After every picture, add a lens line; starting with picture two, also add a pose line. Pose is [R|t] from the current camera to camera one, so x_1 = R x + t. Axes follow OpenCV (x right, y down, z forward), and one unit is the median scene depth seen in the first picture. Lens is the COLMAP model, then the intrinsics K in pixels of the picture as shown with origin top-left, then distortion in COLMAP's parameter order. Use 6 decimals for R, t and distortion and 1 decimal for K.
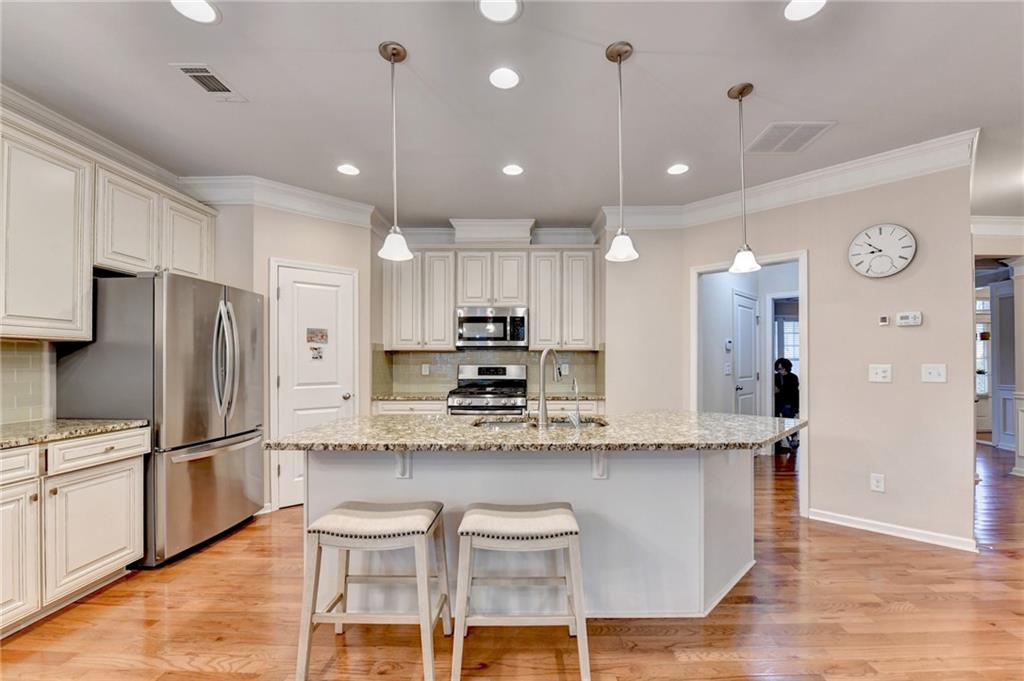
lens RADIAL K [[422.3, 0, 525.5], [0, 422.3, 359.3], [0, 0, 1]] dist [-0.019974, -0.000779]
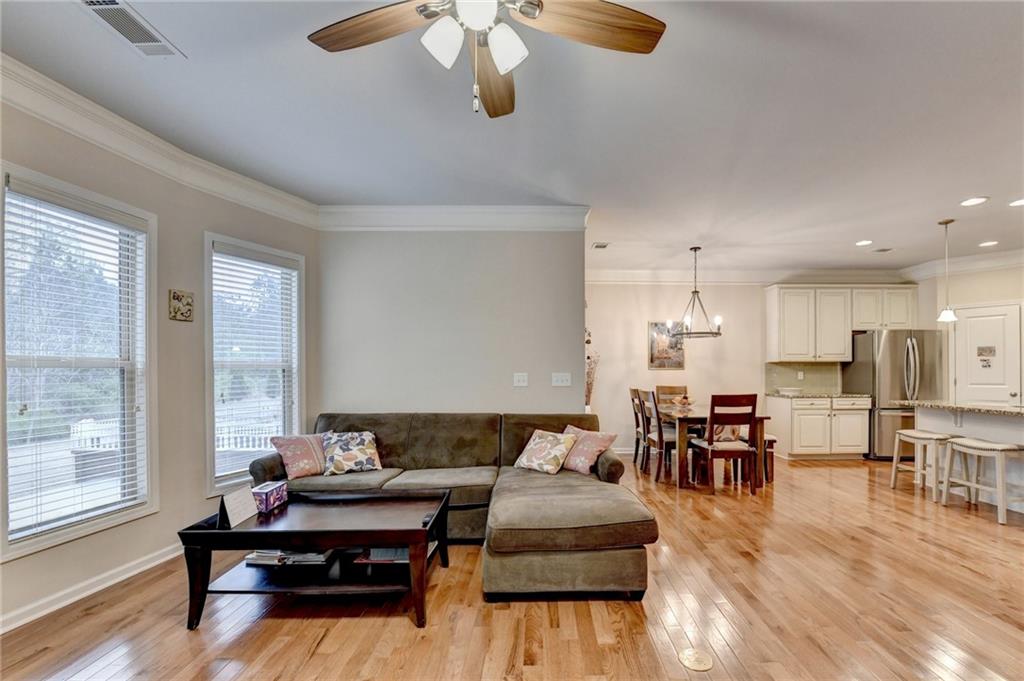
lens RADIAL K [[437.3, 0, 538.4], [0, 437.3, 371.5], [0, 0, 1]] dist [-0.020396, -0.000904]
pose [[0.014567, 0.001991, -0.999892, 1.117599], [0.013054, 0.999912, 0.002181, -0.011159], [0.999809, -0.013084, 0.014540, -0.676773]]
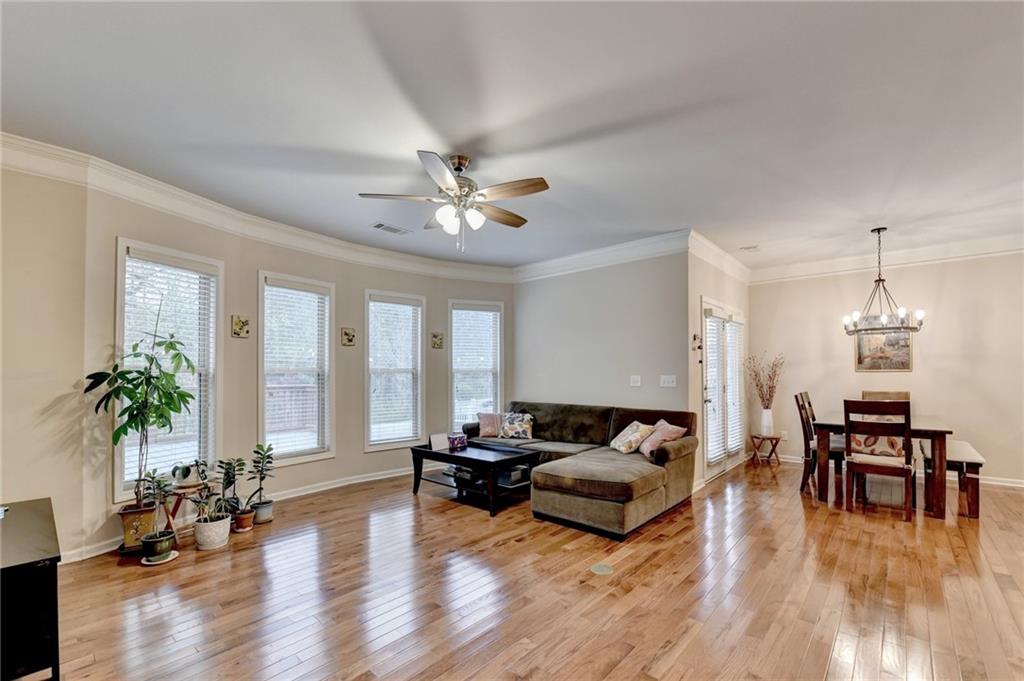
lens RADIAL K [[428.1, 0, 503.2], [0, 428.1, 369.9], [0, 0, 1]] dist [-0.000750, -0.009371]
pose [[-0.676803, -0.003895, -0.736154, 1.302693], [0.012757, 0.999774, -0.017019, -0.005522], [0.736053, -0.020910, -0.676600, -0.019533]]
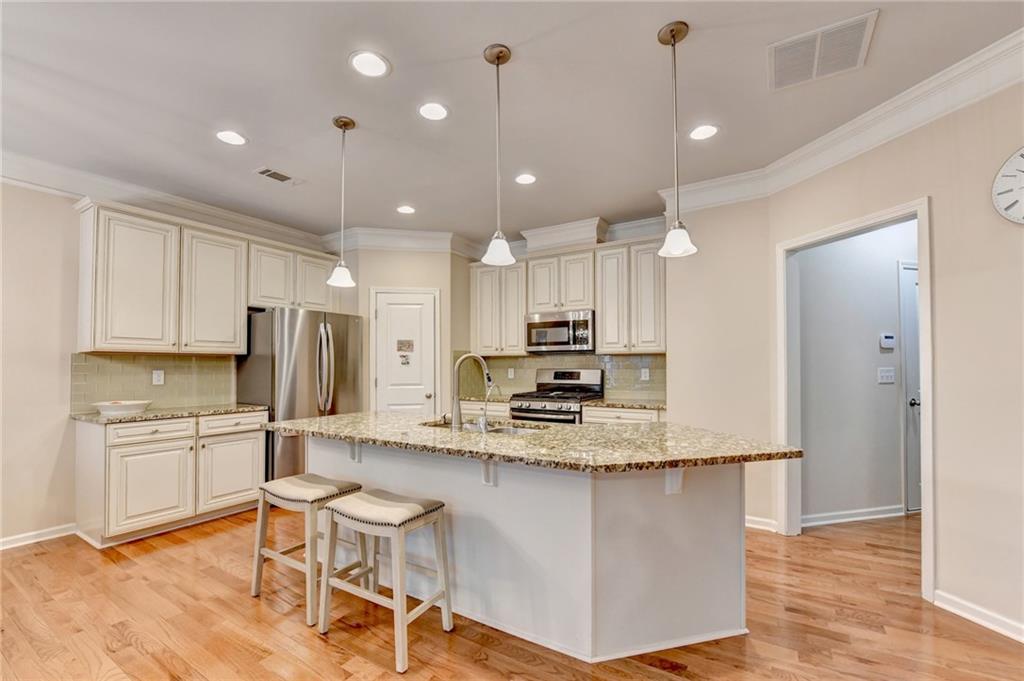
lens RADIAL K [[424.7, 0, 511.6], [0, 424.7, 356.5], [0, 0, 1]] dist [-0.019405, -0.000614]
pose [[0.858175, -0.014002, -0.513167, 0.472097], [0.006847, 0.999851, -0.015832, -0.003078], [0.513312, 0.010073, 0.858143, 0.103970]]
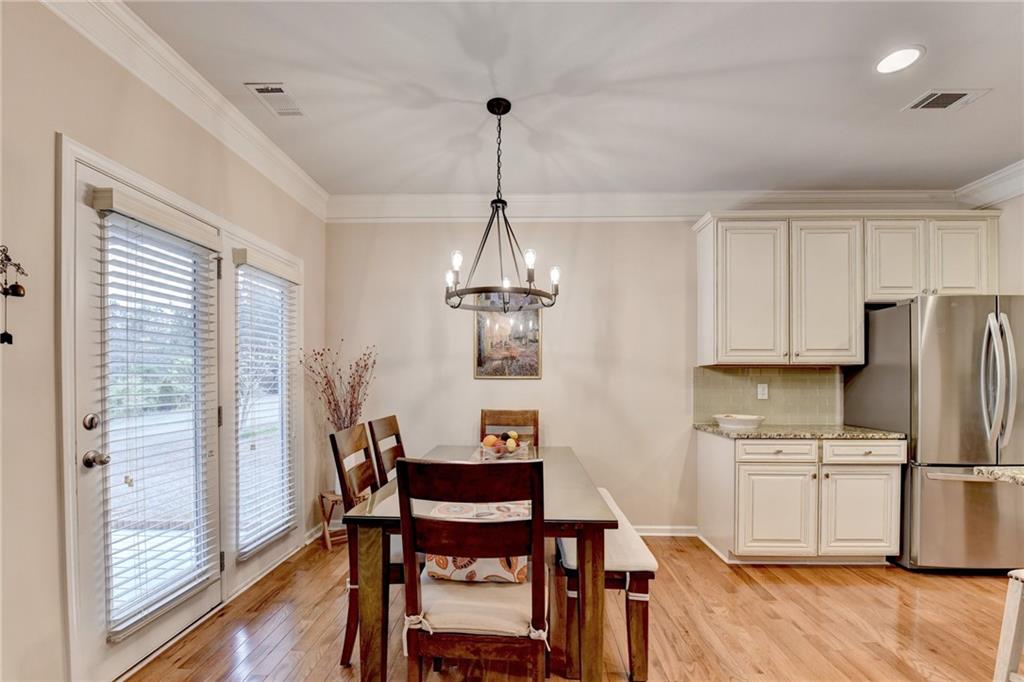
lens RADIAL K [[437.8, 0, 515.6], [0, 437.8, 382.0], [0, 0, 1]] dist [-0.020848, -0.000238]
pose [[-0.026285, 0.001940, -0.999653, 0.194138], [0.009098, 0.999957, 0.001702, -0.002343], [0.999613, -0.009050, -0.026302, -0.003327]]
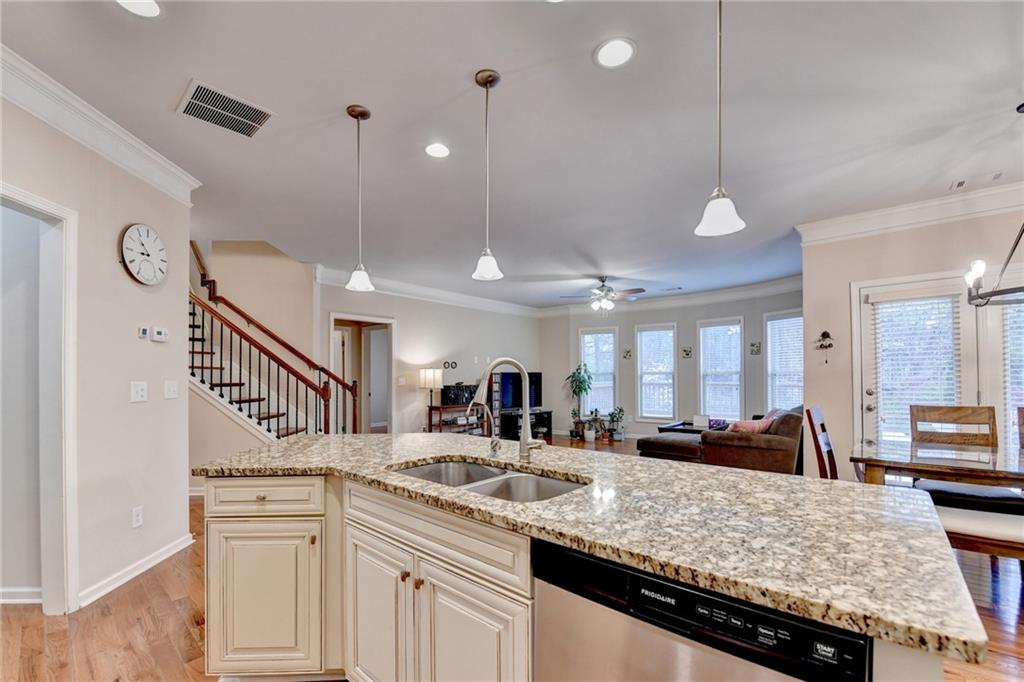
lens RADIAL K [[422.1, 0, 516.9], [0, 422.1, 372.0], [0, 0, 1]] dist [-0.016542, 0.000341]
pose [[-0.761839, 0.012613, 0.647643, -0.308700], [-0.000302, 0.999803, -0.019827, 0.008192], [-0.647766, -0.015300, -0.761686, 1.078469]]
